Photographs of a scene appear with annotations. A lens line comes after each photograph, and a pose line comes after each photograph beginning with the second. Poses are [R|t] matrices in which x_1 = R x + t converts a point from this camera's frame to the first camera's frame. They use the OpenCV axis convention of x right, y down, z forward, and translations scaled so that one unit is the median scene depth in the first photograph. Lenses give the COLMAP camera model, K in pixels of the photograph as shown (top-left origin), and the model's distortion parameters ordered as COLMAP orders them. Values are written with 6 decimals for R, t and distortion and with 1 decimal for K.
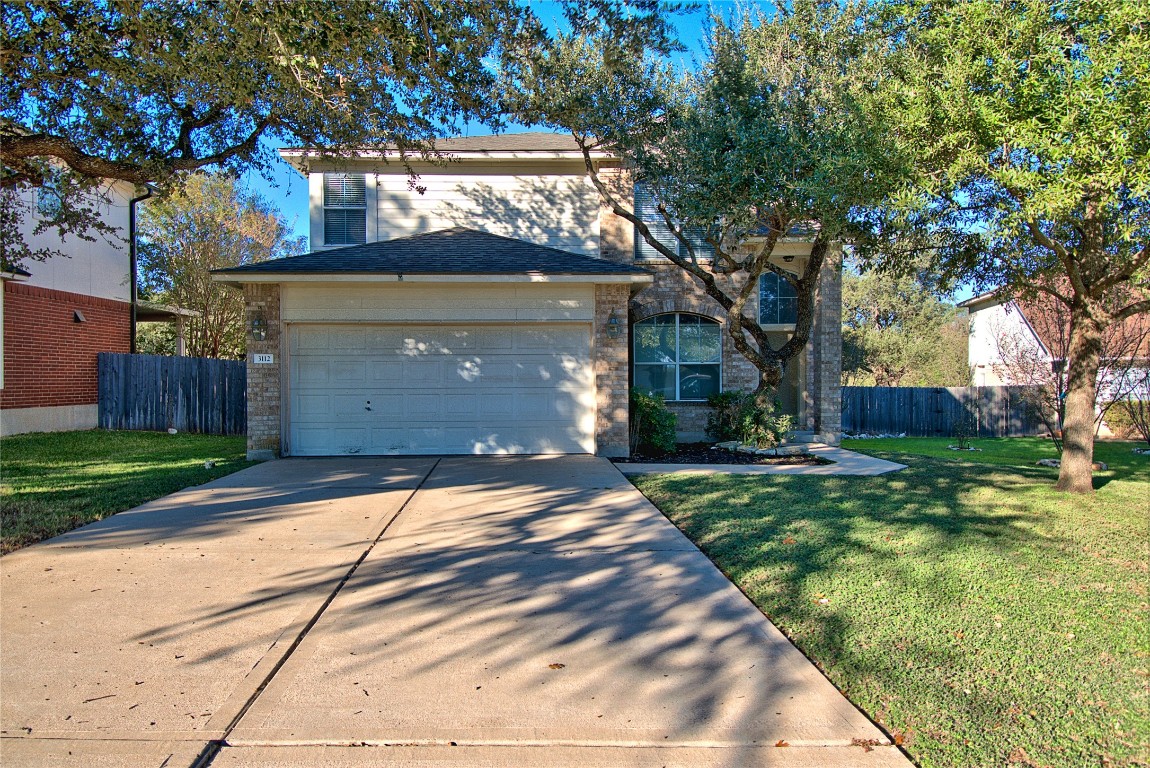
lens RADIAL K [[514.1, 0, 567.5], [0, 514.1, 383.1], [0, 0, 1]] dist [0.022029, -0.016087]
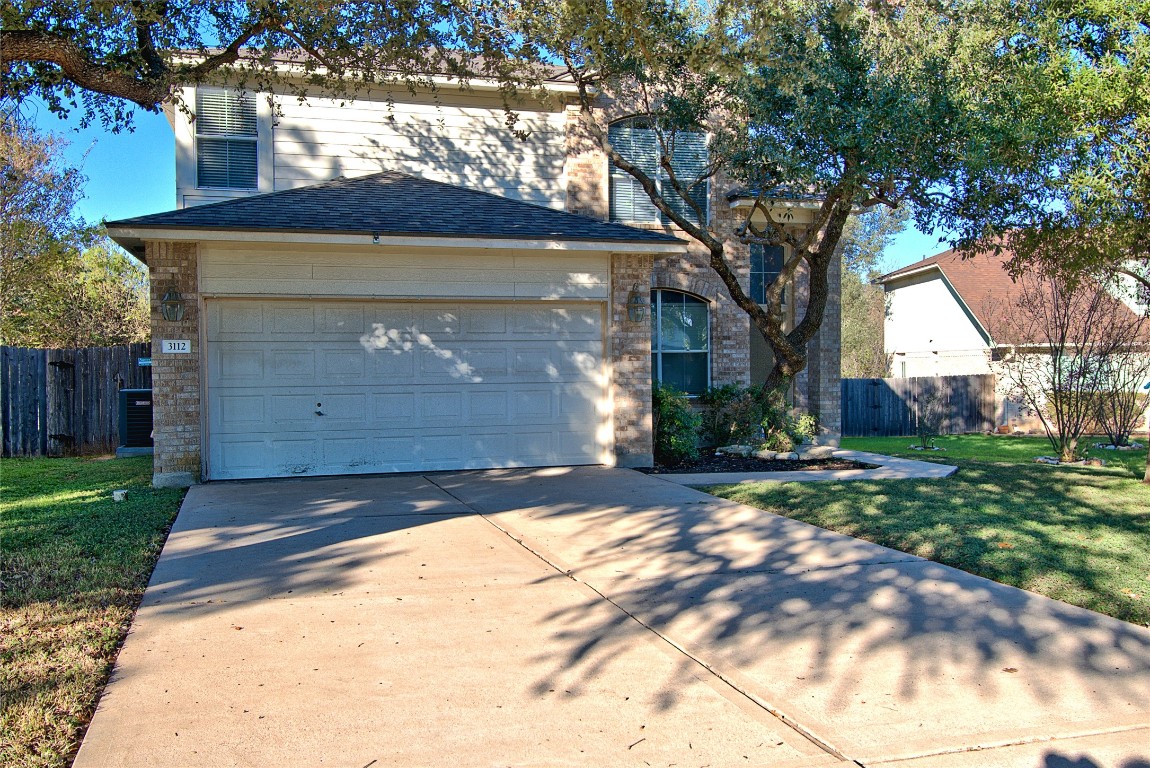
lens RADIAL K [[658.2, 0, 558.8], [0, 658.2, 371.8], [0, 0, 1]] dist [0.058286, -0.073393]
pose [[0.985025, -0.007048, 0.172267, -0.132554], [0.008397, 0.999939, -0.007106, -0.000362], [-0.172206, 0.008447, 0.985025, -0.003368]]
